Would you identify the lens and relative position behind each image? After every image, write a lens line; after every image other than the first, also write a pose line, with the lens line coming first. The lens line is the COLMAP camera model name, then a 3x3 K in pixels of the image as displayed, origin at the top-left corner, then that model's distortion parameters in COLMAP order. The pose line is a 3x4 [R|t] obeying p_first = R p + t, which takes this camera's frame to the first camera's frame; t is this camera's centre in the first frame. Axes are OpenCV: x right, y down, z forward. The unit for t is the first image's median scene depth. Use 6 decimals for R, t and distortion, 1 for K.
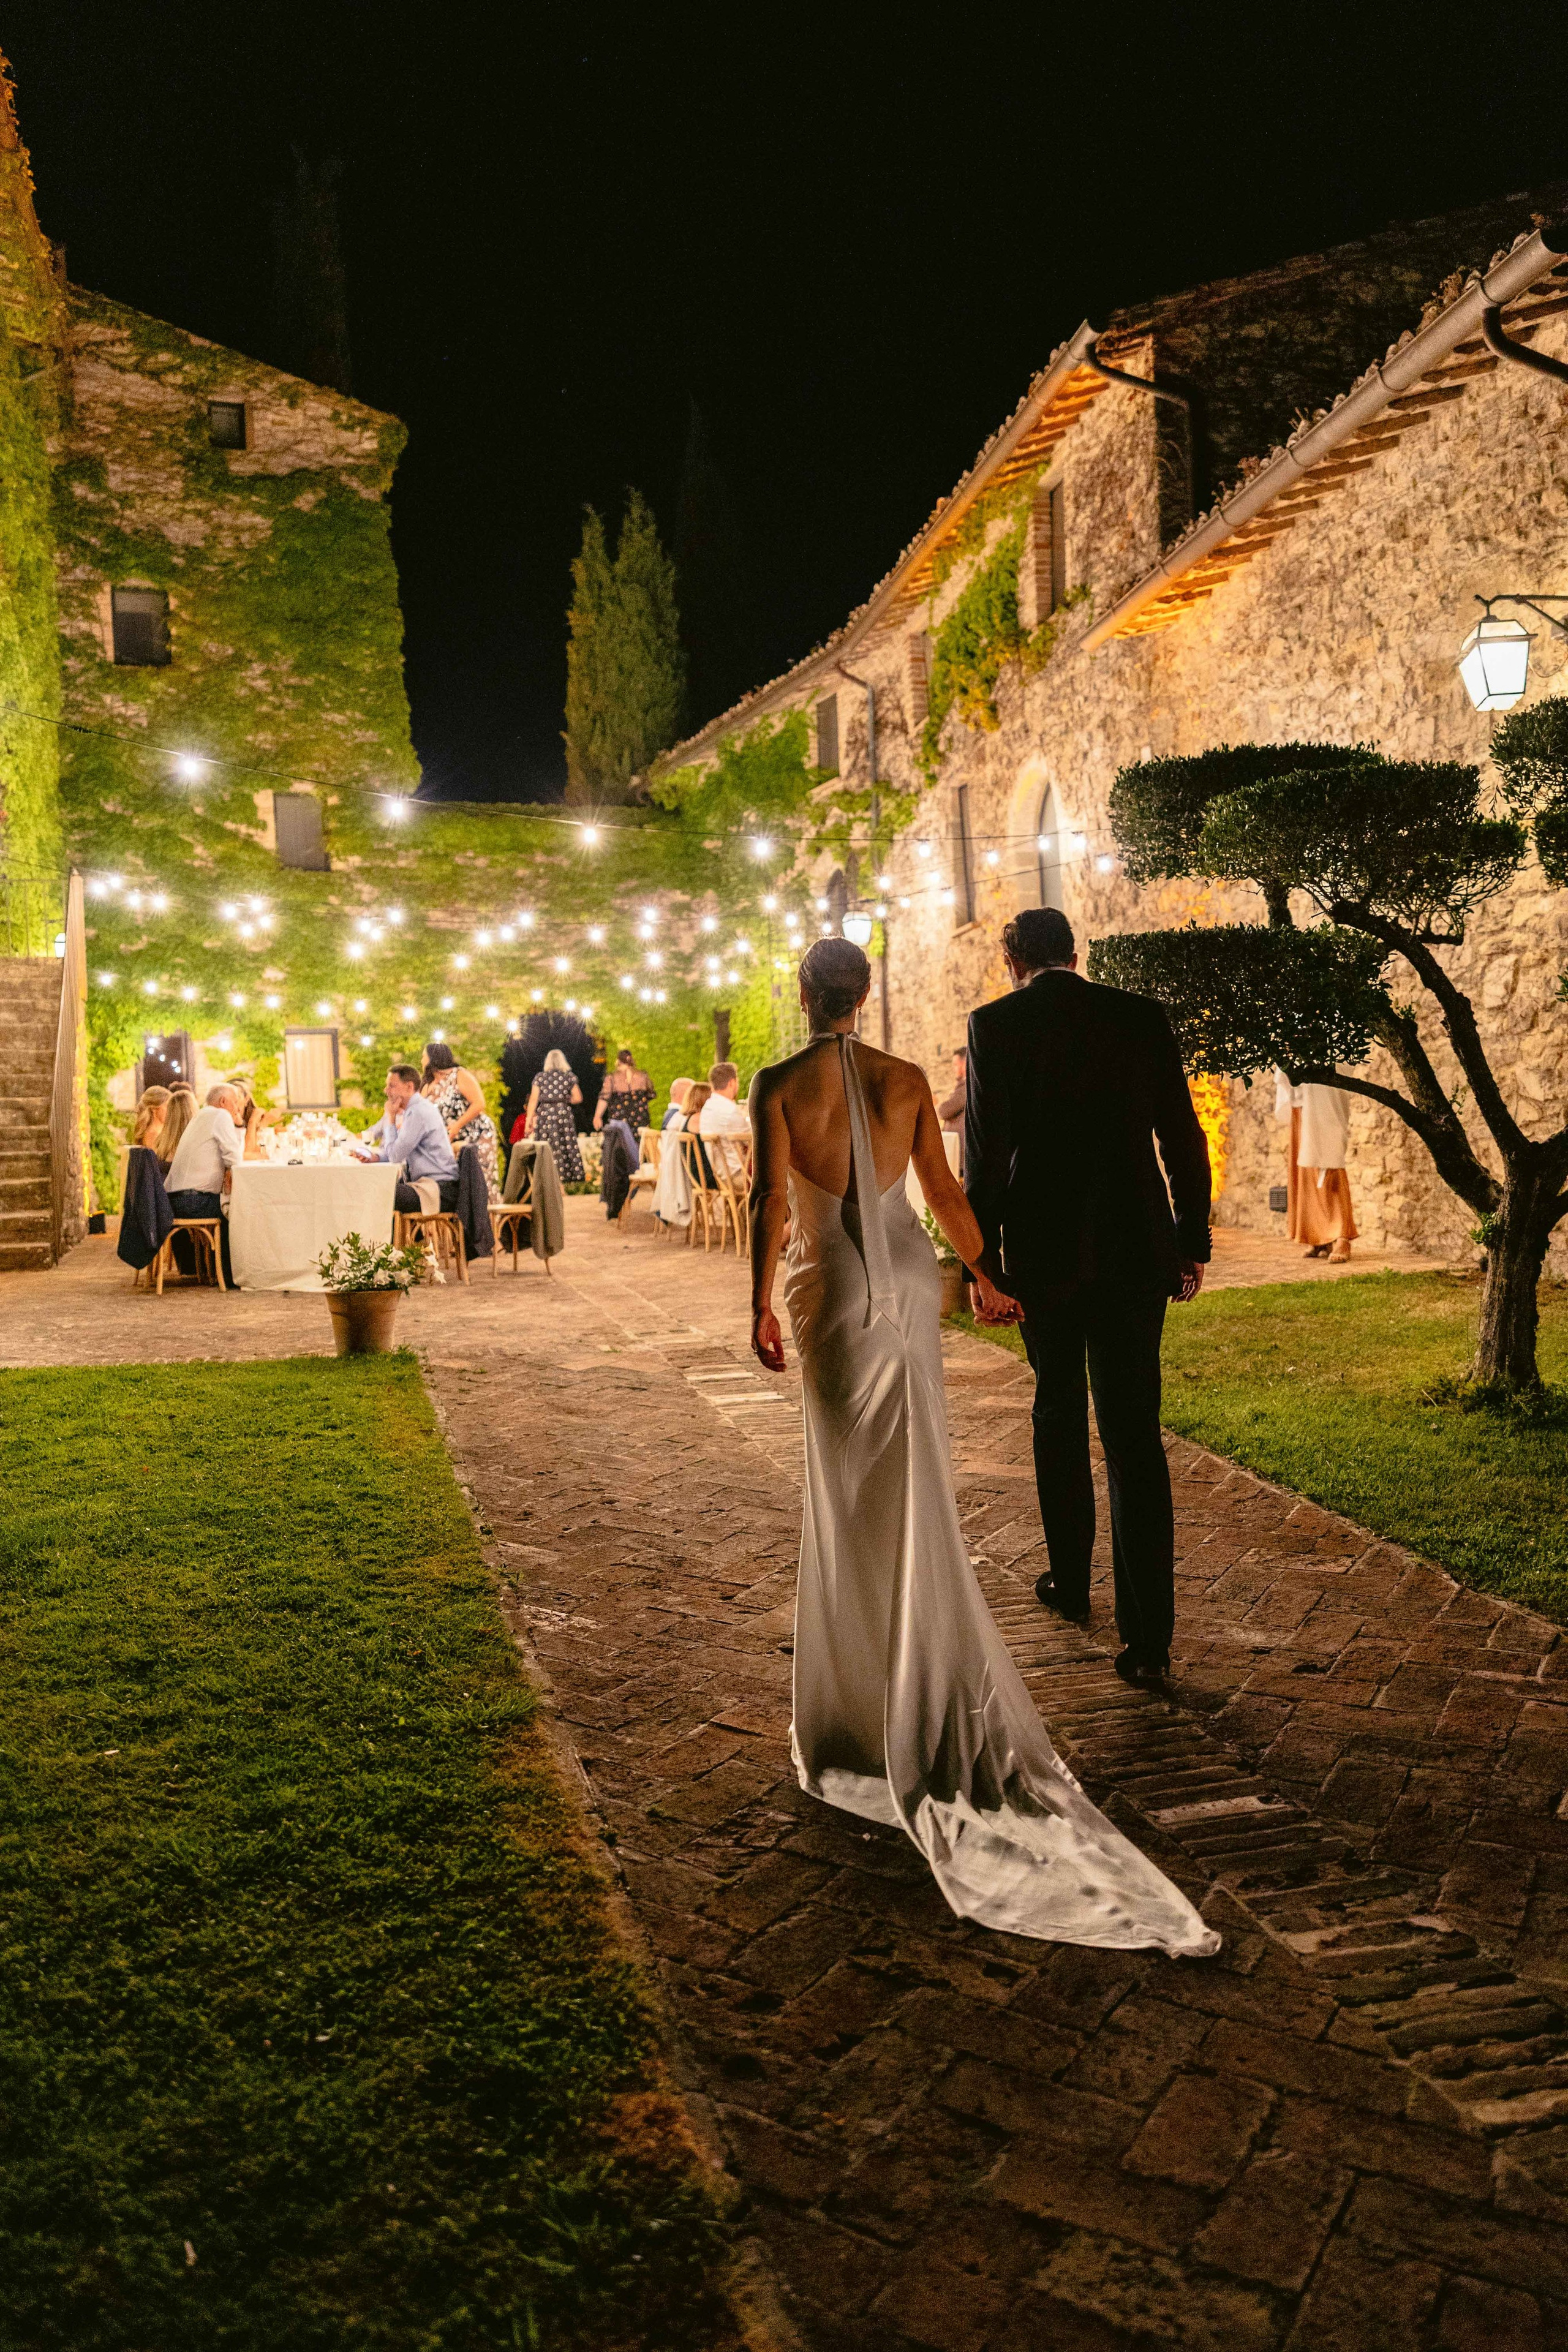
lens RADIAL K [[1844.8, 0, 830.3], [0, 1844.8, 1187.1], [0, 0, 1]] dist [0.000049, 0.015074]
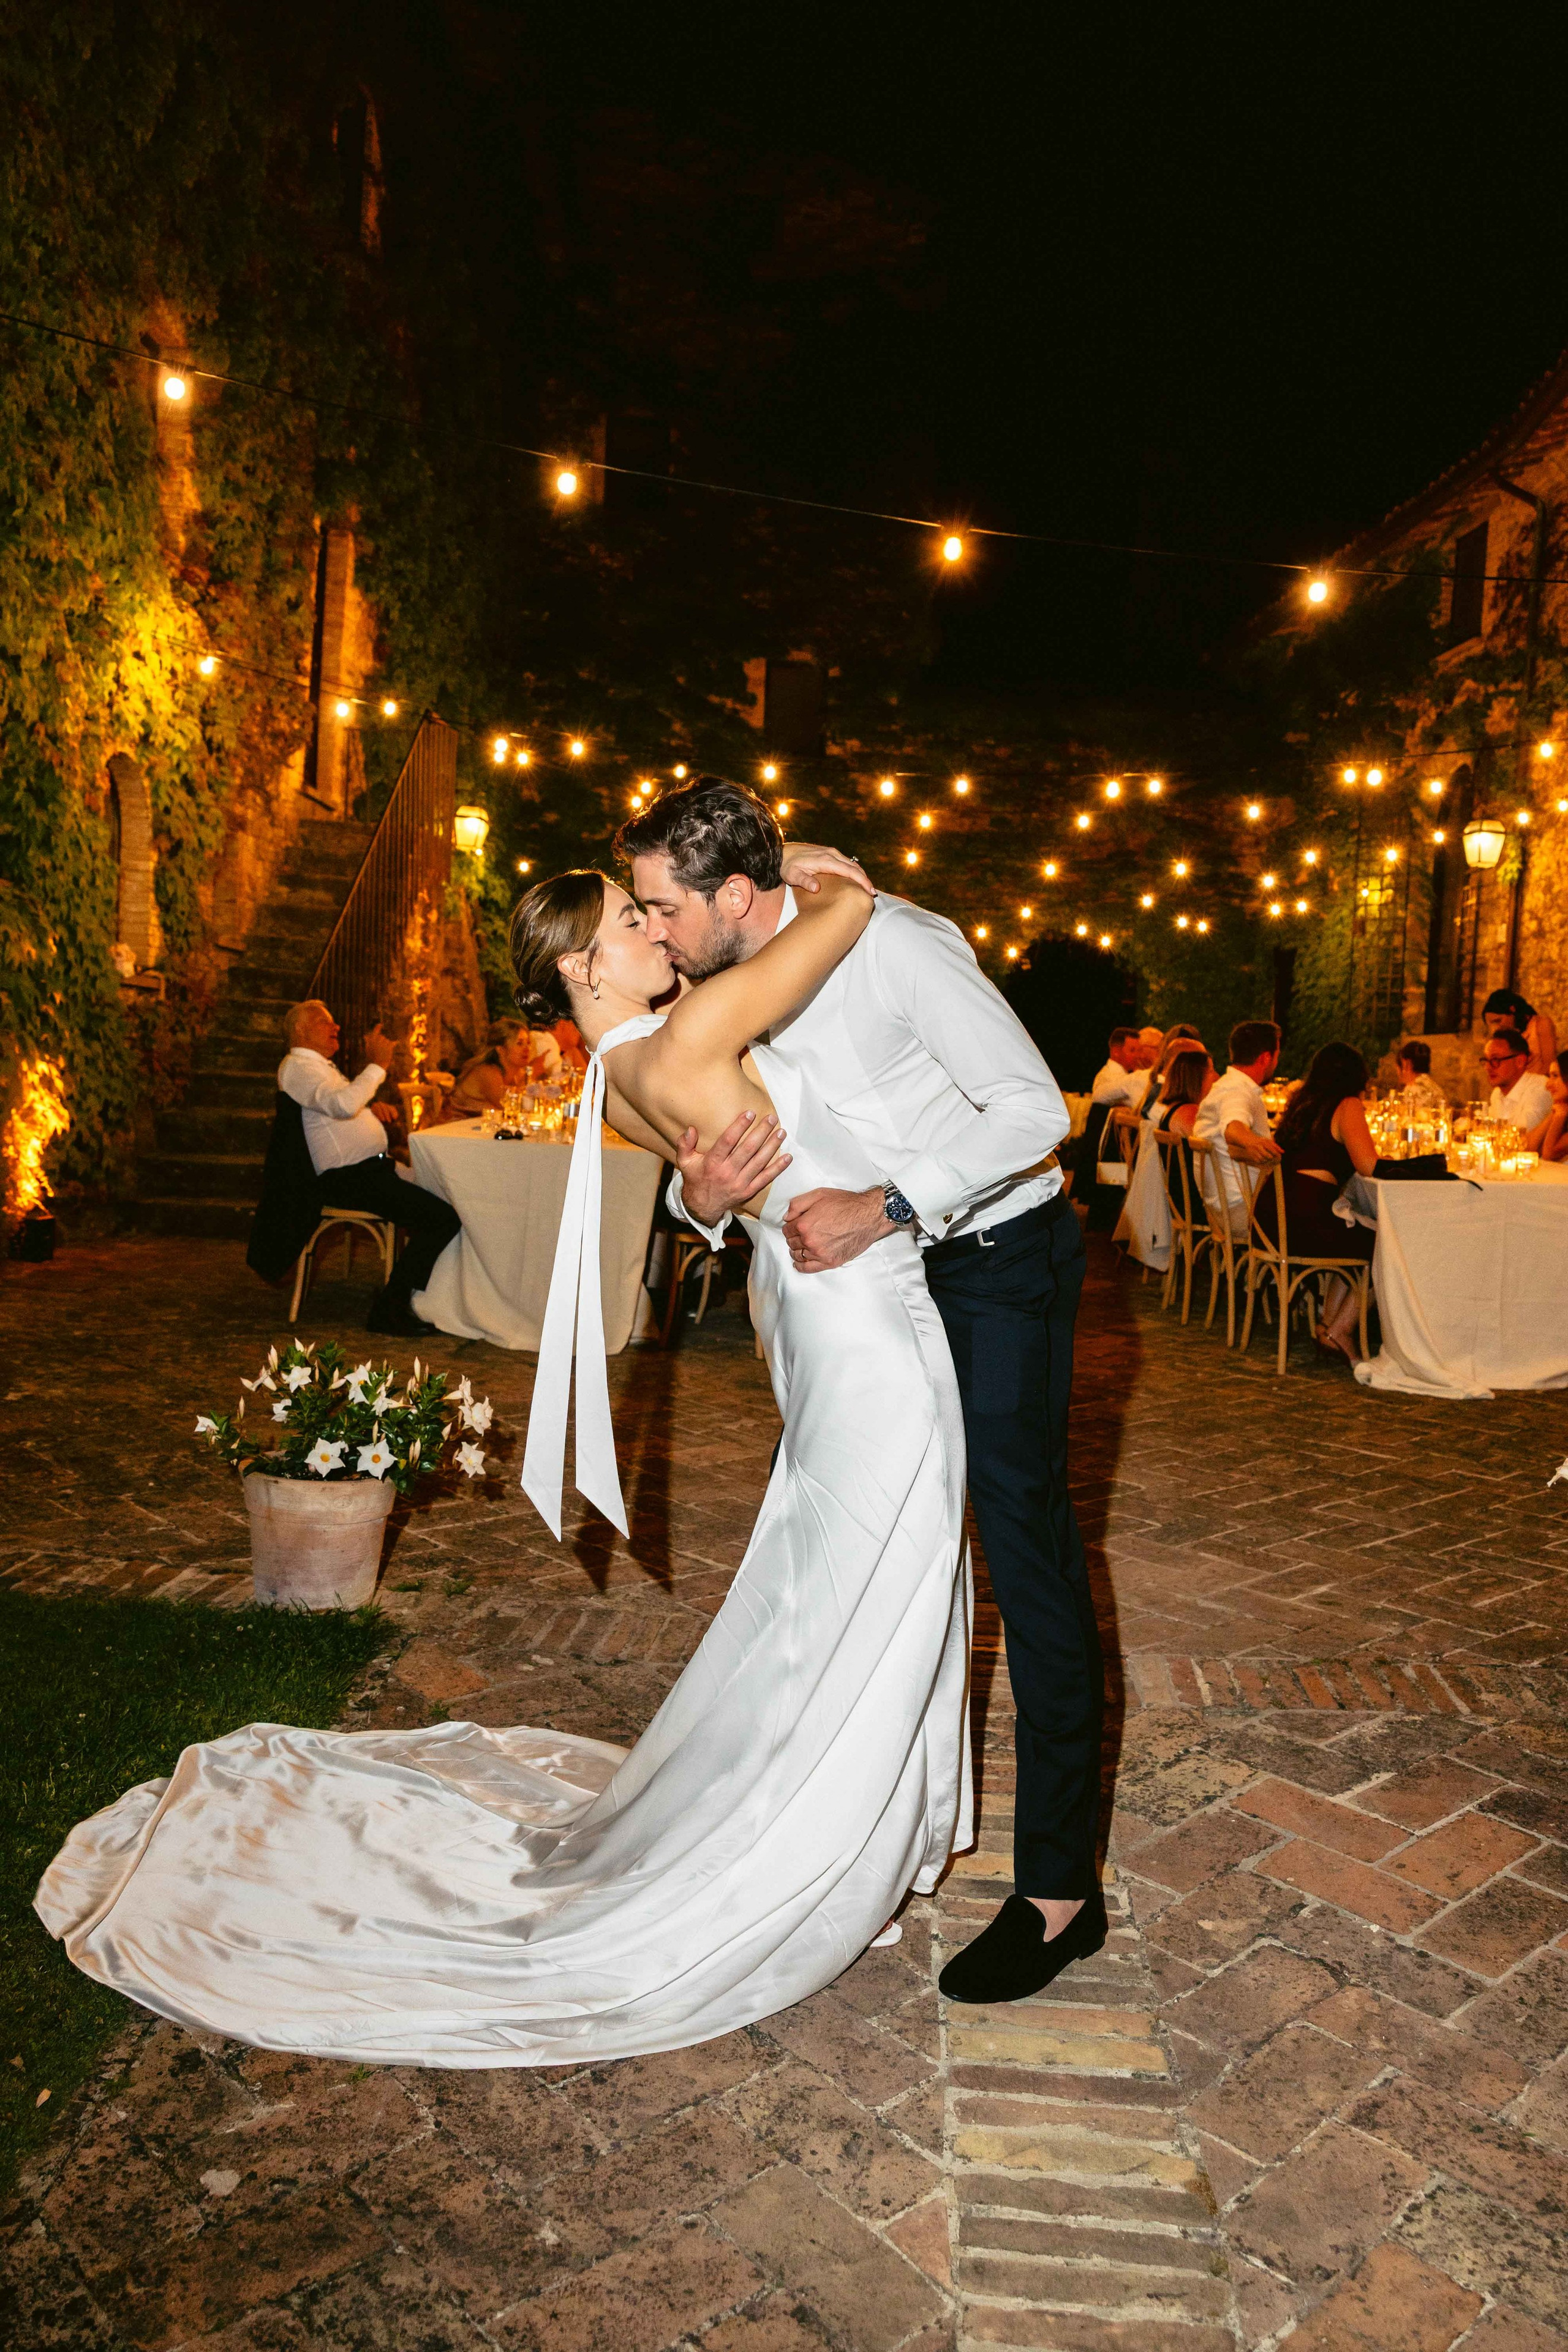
lens RADIAL K [[1844.8, 0, 799.9], [0, 1844.8, 1181.7], [0, 0, 1]] dist [0.000049, 0.015074]
pose [[0.945208, 0.098885, -0.311133, -0.000471], [-0.089212, 0.994986, 0.045207, -0.019949], [0.314044, -0.014973, 0.949290, 0.249404]]
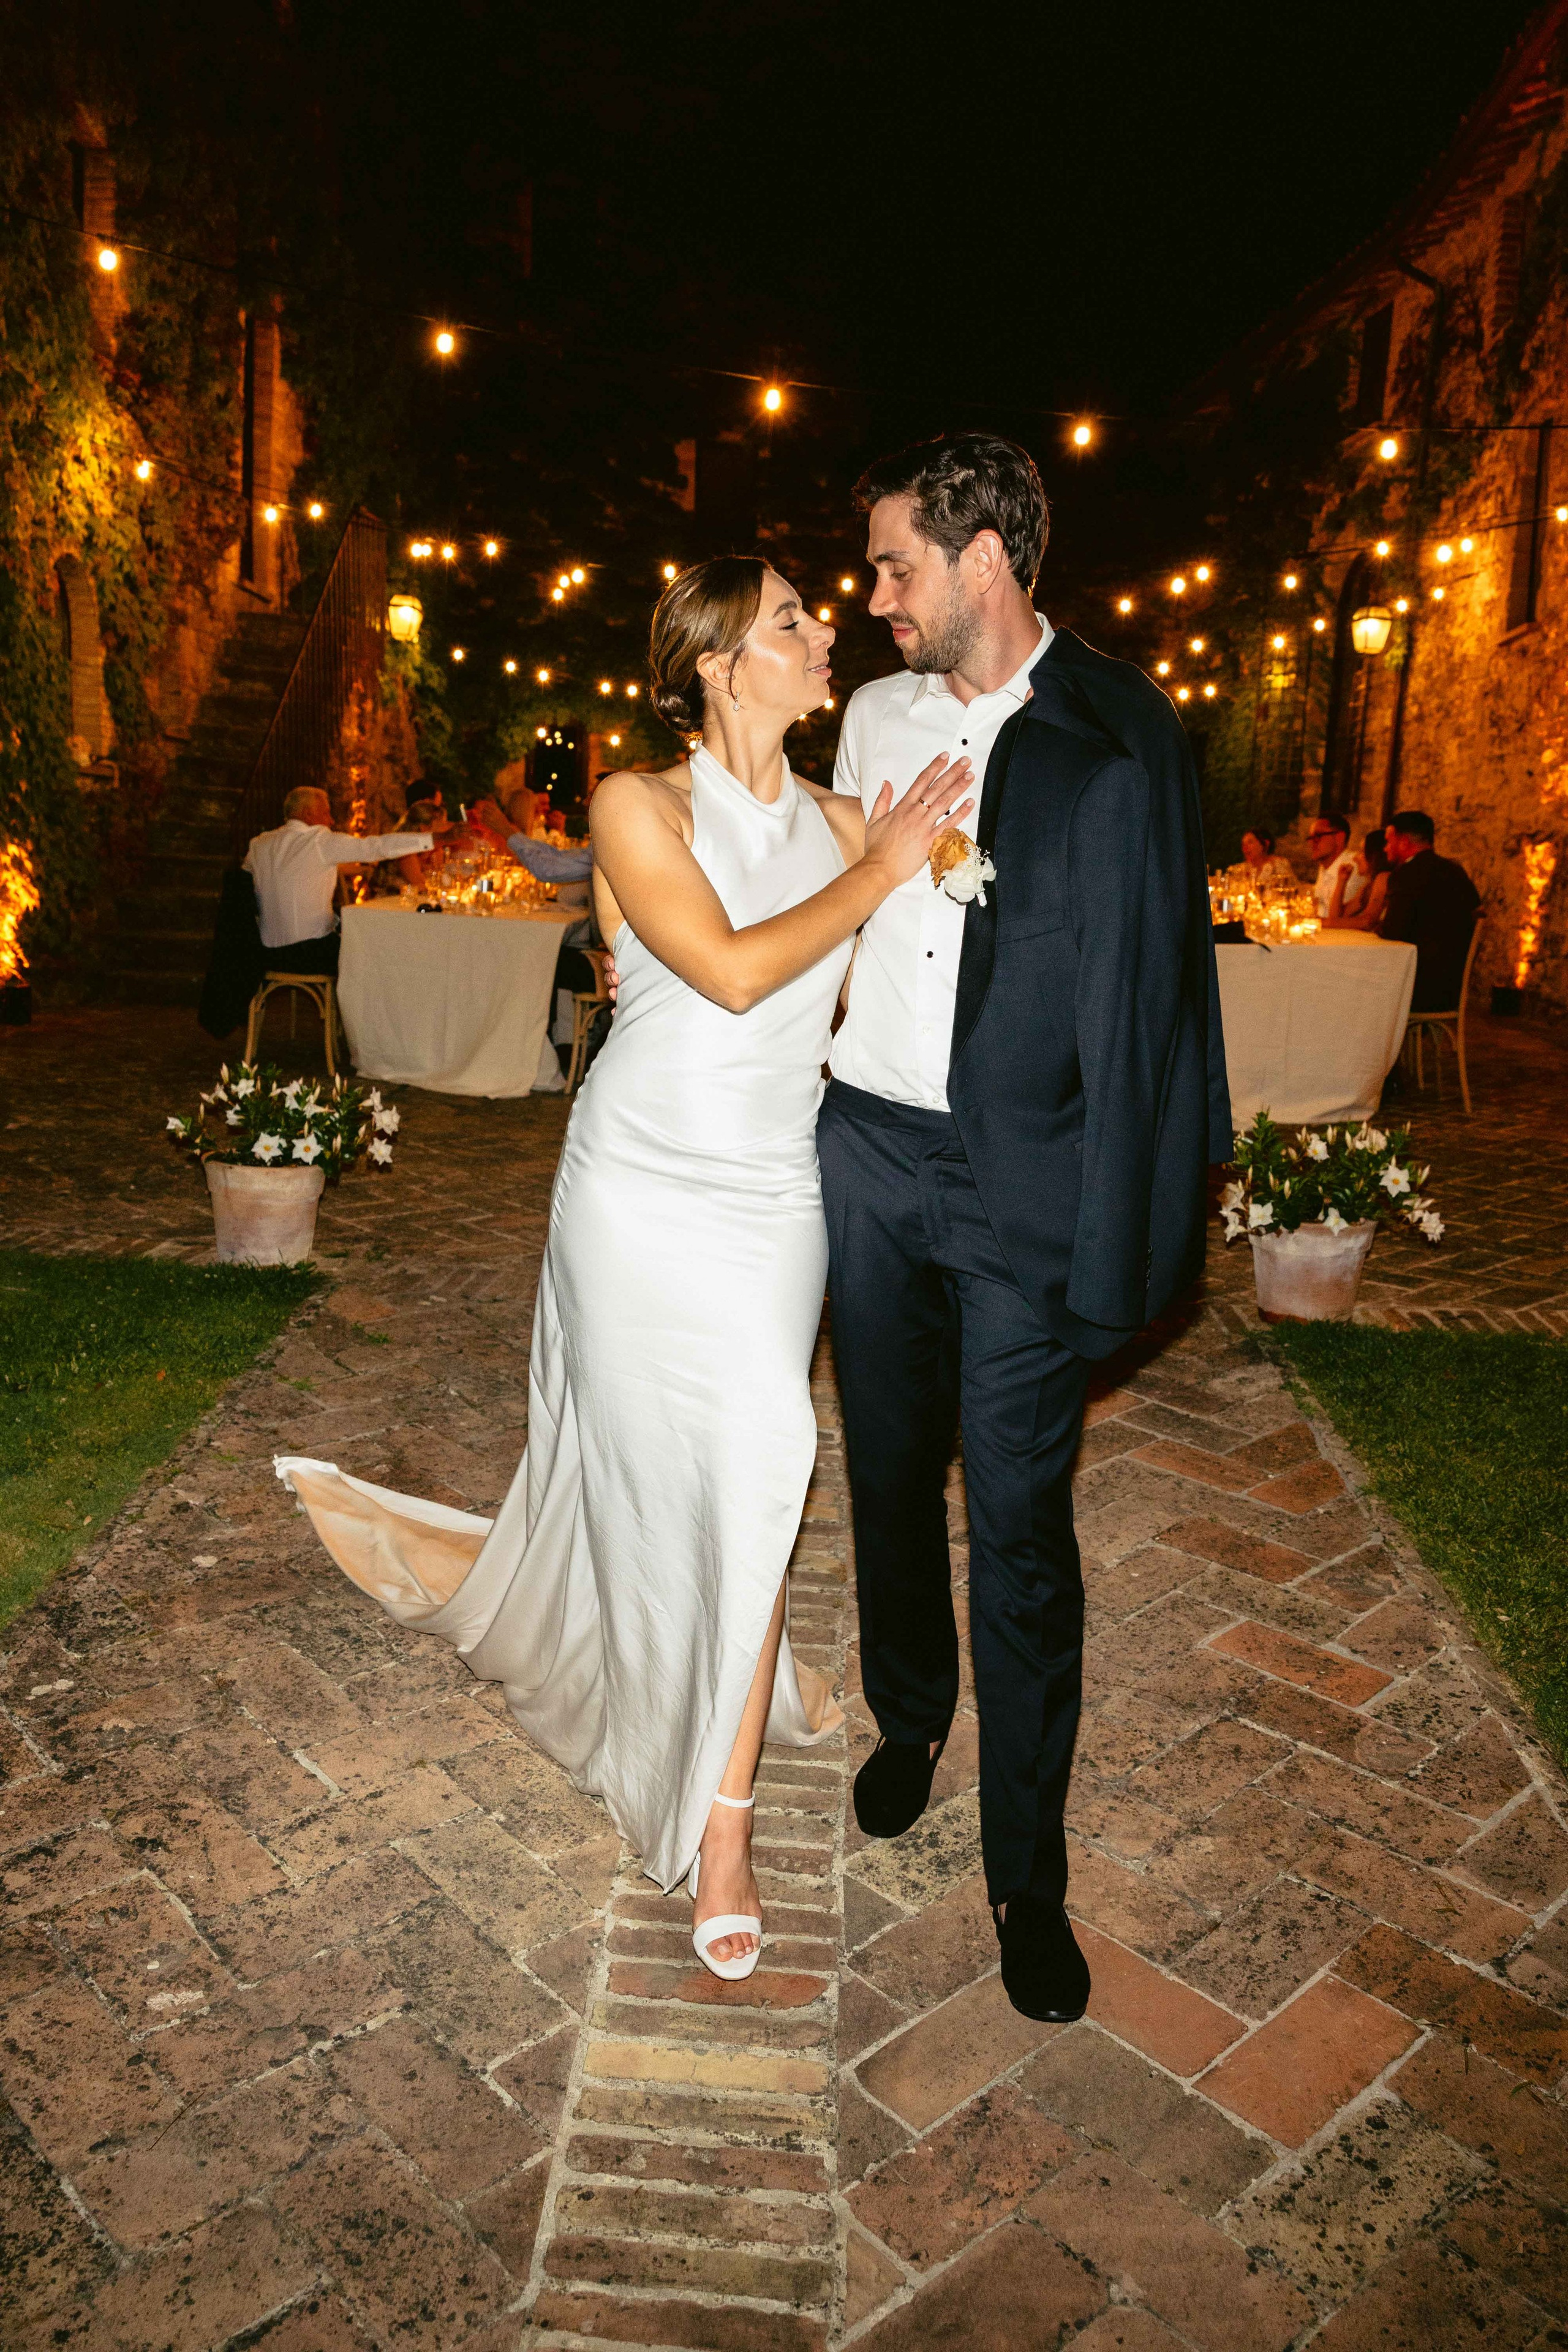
lens RADIAL K [[1844.8, 0, 779.2], [0, 1844.8, 1196.1], [0, 0, 1]] dist [0.000049, 0.015074]
pose [[0.948237, 0.130507, -0.289508, 0.034729], [-0.084758, 0.982590, 0.165328, -0.019107], [0.306044, -0.132232, 0.942789, 0.200714]]
